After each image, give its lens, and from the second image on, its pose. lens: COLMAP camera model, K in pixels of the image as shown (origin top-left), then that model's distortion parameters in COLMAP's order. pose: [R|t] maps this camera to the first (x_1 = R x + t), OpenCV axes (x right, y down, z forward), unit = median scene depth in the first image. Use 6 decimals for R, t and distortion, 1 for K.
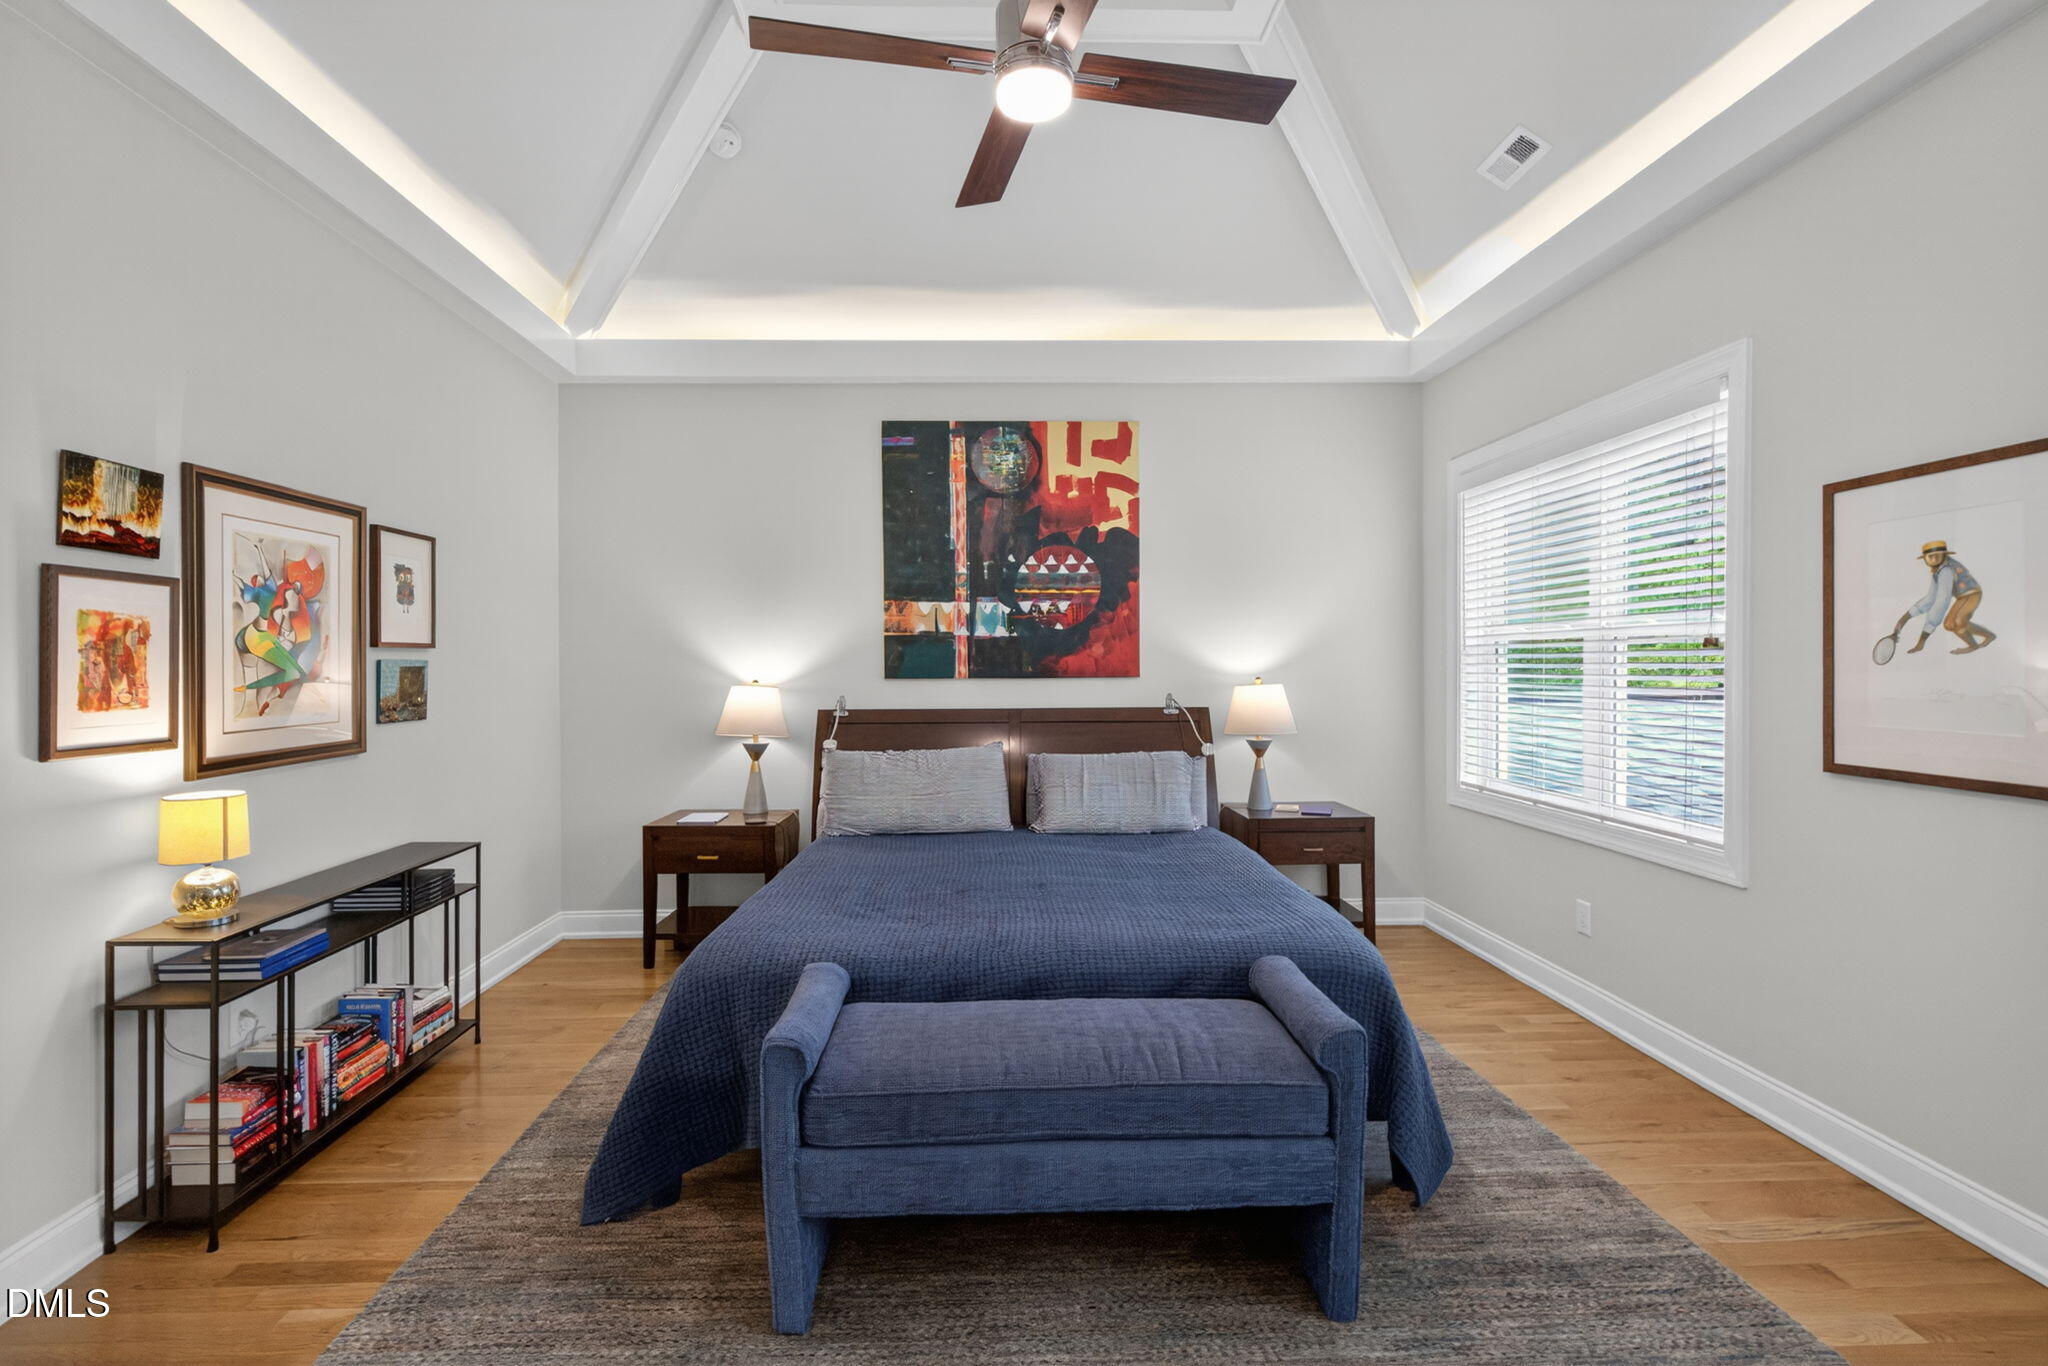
lens RADIAL K [[939.6, 0, 1020.4], [0, 939.6, 662.8], [0, 0, 1]] dist [0.000997, -0.000445]
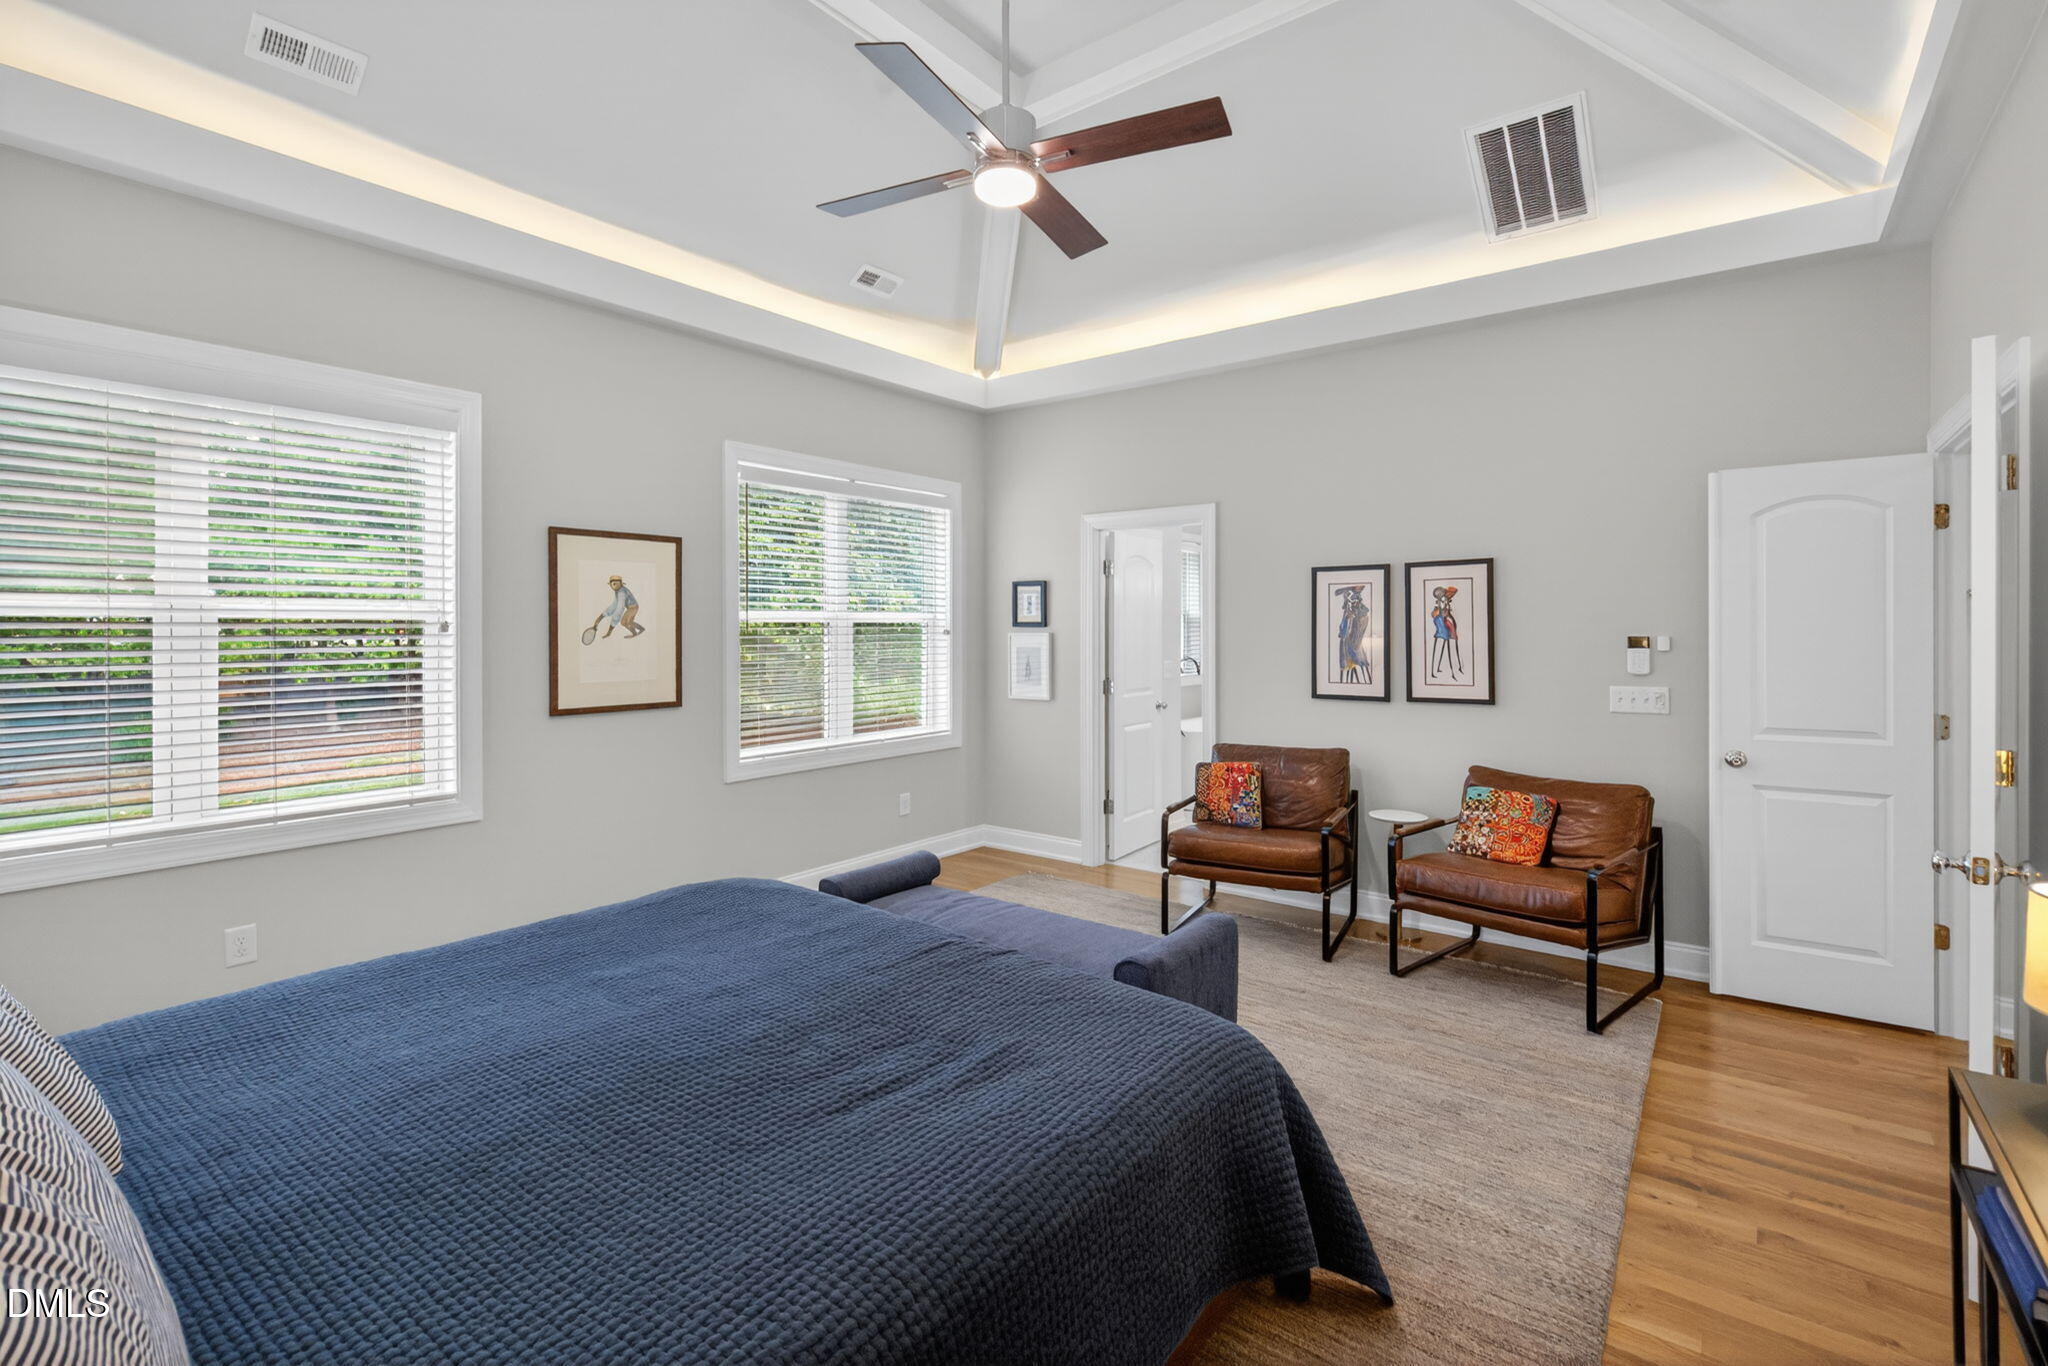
lens RADIAL K [[939.6, 0, 1020.4], [0, 939.6, 662.8], [0, 0, 1]] dist [0.000997, -0.000445]
pose [[-0.765669, -0.010782, 0.643145, -0.407816], [0.011185, 0.999485, 0.030072, -0.004126], [-0.643138, 0.030218, -0.765154, 0.985353]]
